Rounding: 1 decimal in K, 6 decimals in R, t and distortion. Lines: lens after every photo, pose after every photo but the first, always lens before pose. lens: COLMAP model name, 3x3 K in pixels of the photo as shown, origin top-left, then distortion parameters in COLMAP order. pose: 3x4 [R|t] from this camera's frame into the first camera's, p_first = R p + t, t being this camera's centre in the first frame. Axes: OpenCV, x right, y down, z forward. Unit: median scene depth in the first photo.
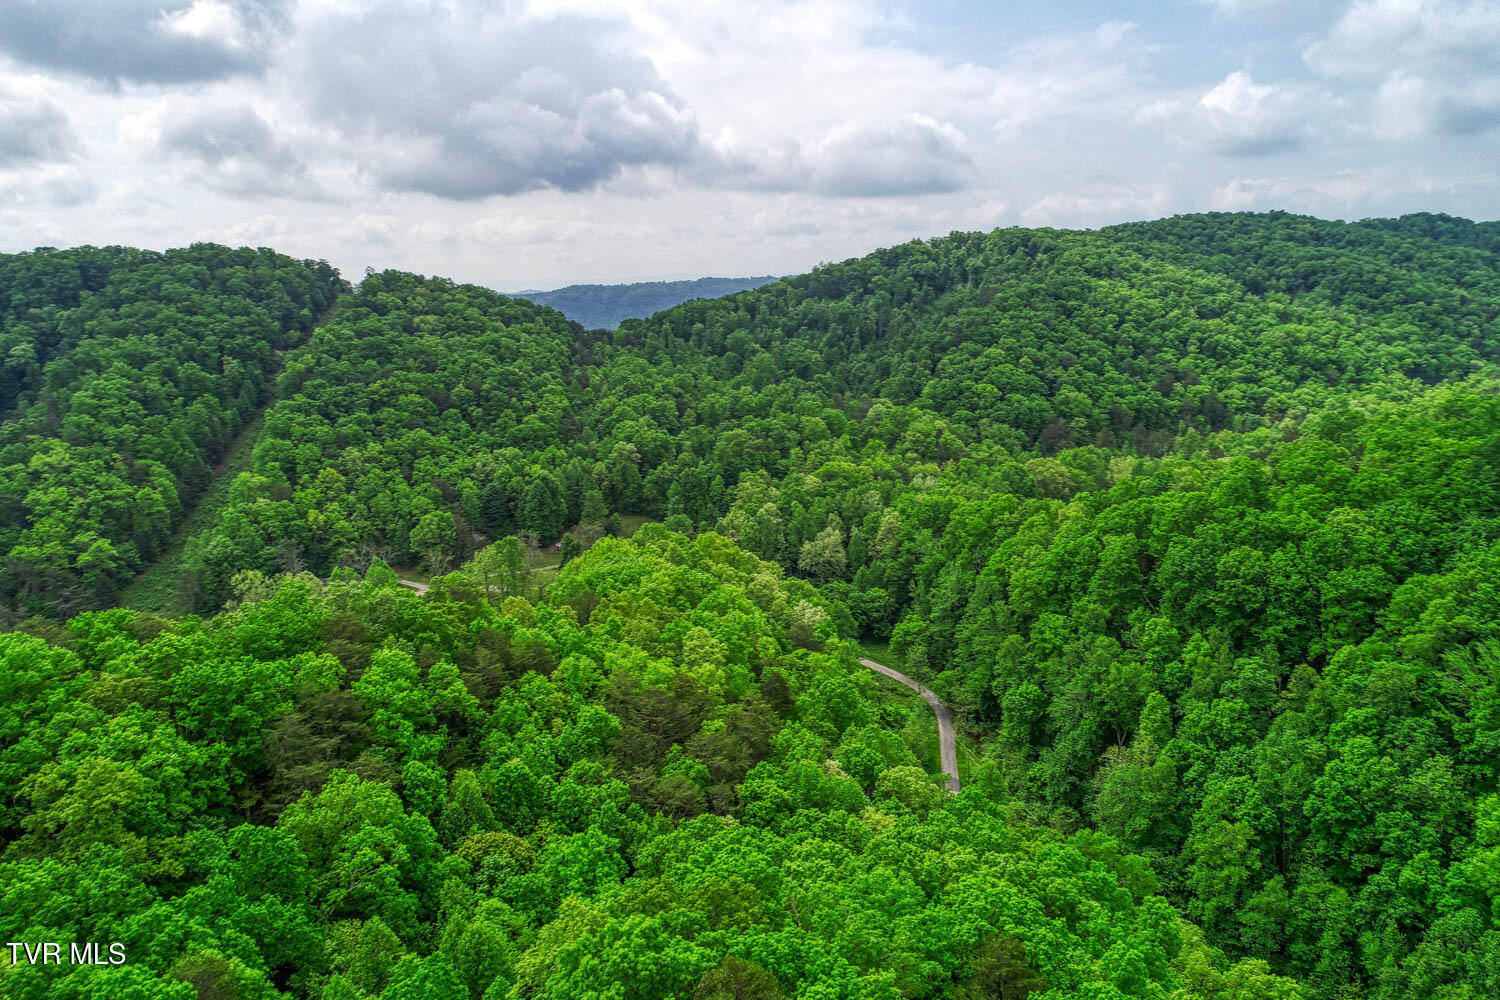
lens RADIAL K [[1007.5, 0, 750.0], [0, 1007.5, 500.0], [0, 0, 1]] dist [0.002624, -0.003541]
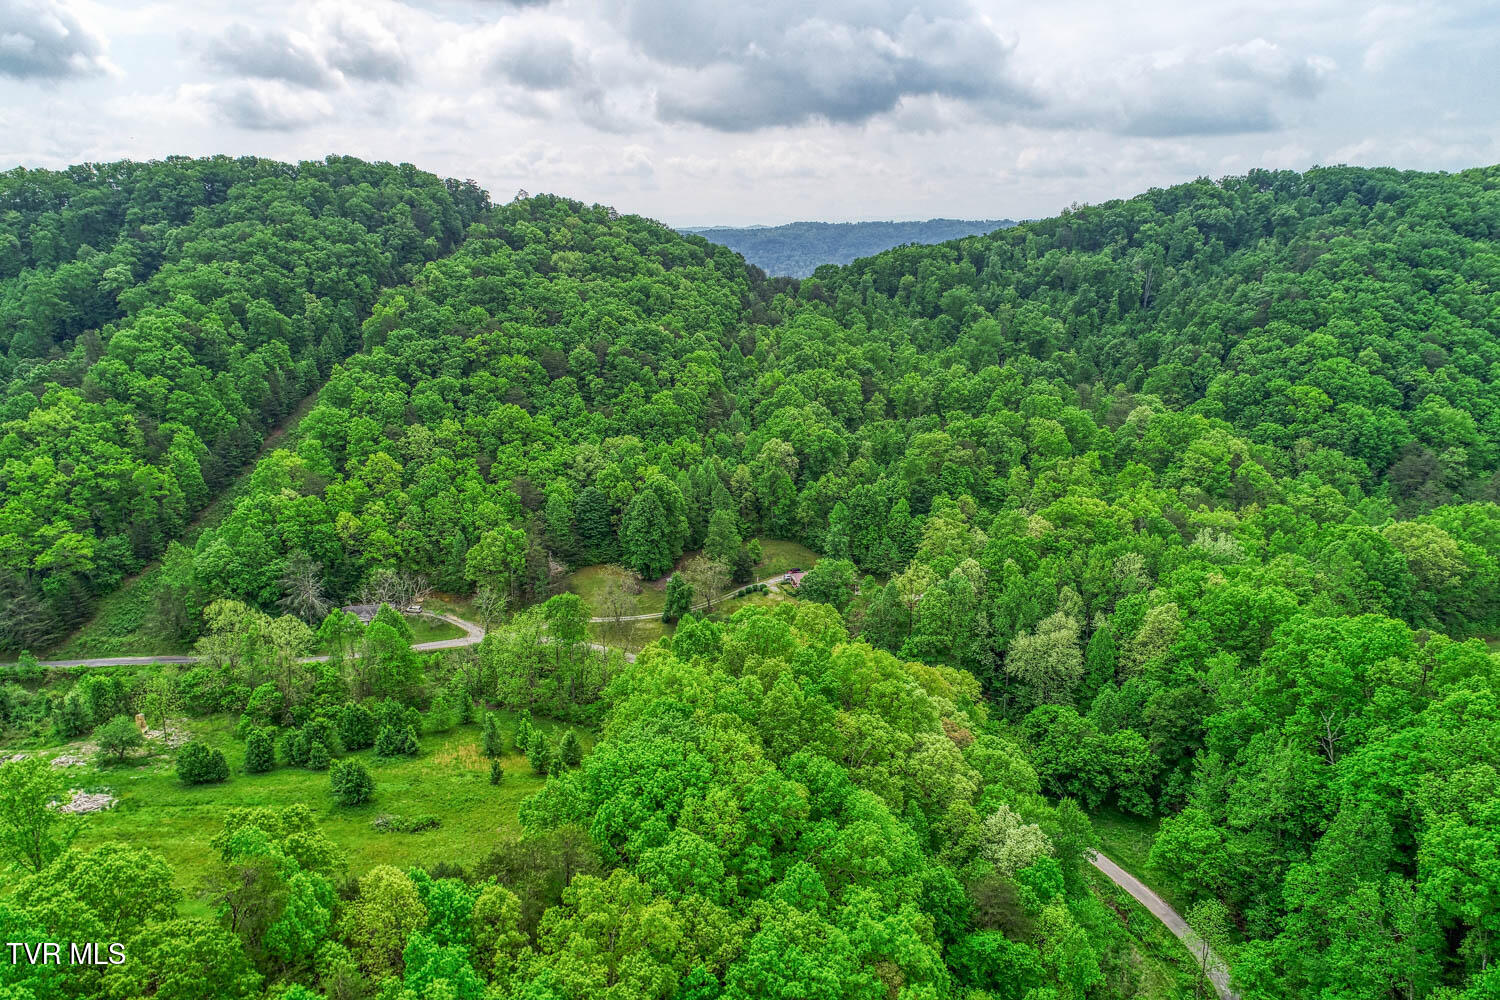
lens RADIAL K [[1007.5, 0, 750.0], [0, 1007.5, 500.0], [0, 0, 1]] dist [0.002624, -0.003541]
pose [[0.974743, 0.093430, -0.202849, 0.007136], [-0.081737, 0.994513, 0.065290, -0.054955], [0.207836, -0.047061, 0.977031, 0.253958]]
